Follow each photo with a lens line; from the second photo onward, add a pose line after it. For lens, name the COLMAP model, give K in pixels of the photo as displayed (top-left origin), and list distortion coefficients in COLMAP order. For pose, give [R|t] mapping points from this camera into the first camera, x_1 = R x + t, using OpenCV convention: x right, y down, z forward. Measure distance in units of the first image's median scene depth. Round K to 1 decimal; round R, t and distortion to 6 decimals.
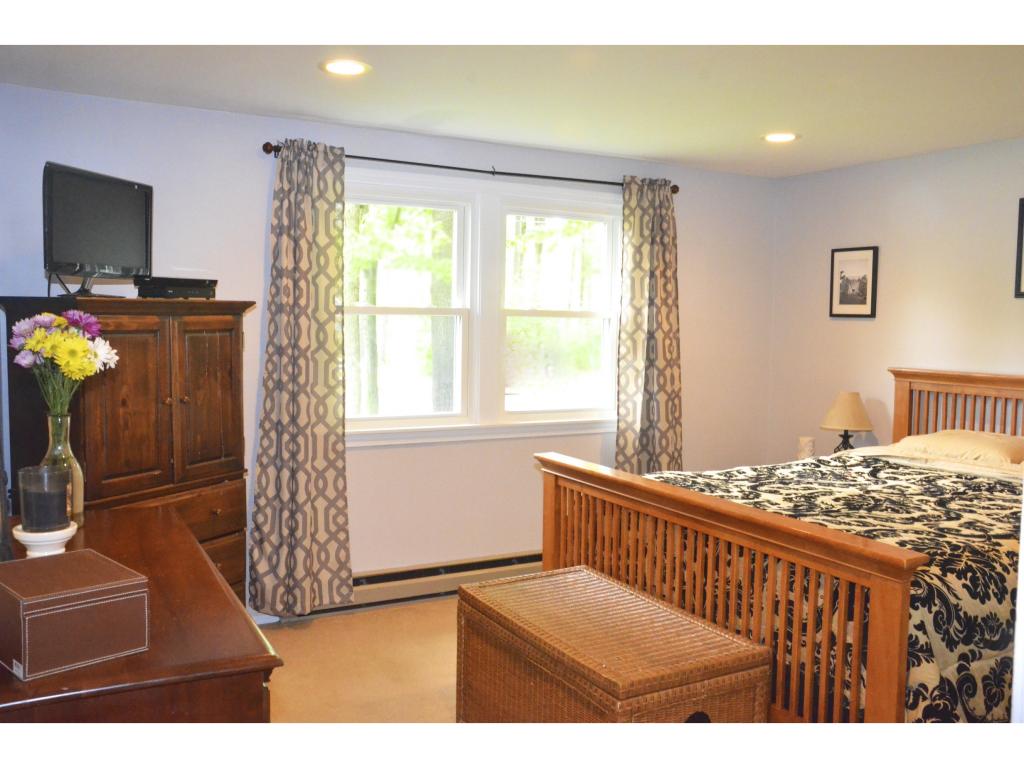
lens RADIAL K [[878.6, 0, 512.0], [0, 878.6, 384.0], [0, 0, 1]] dist [-0.048269, 0.000308]
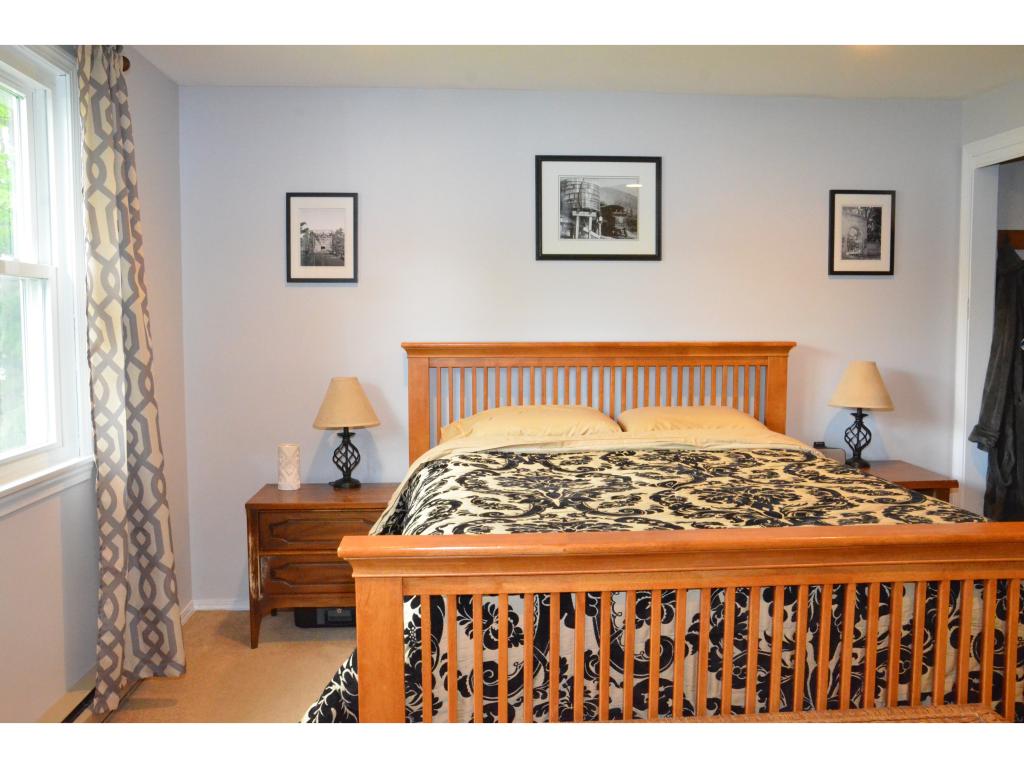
lens RADIAL K [[878.6, 0, 512.0], [0, 878.6, 384.0], [0, 0, 1]] dist [-0.048269, 0.000308]
pose [[0.417403, -0.086913, 0.904556, -0.261264], [0.072392, 0.995432, 0.062239, -0.023006], [-0.905833, 0.039504, 0.421788, 0.529777]]
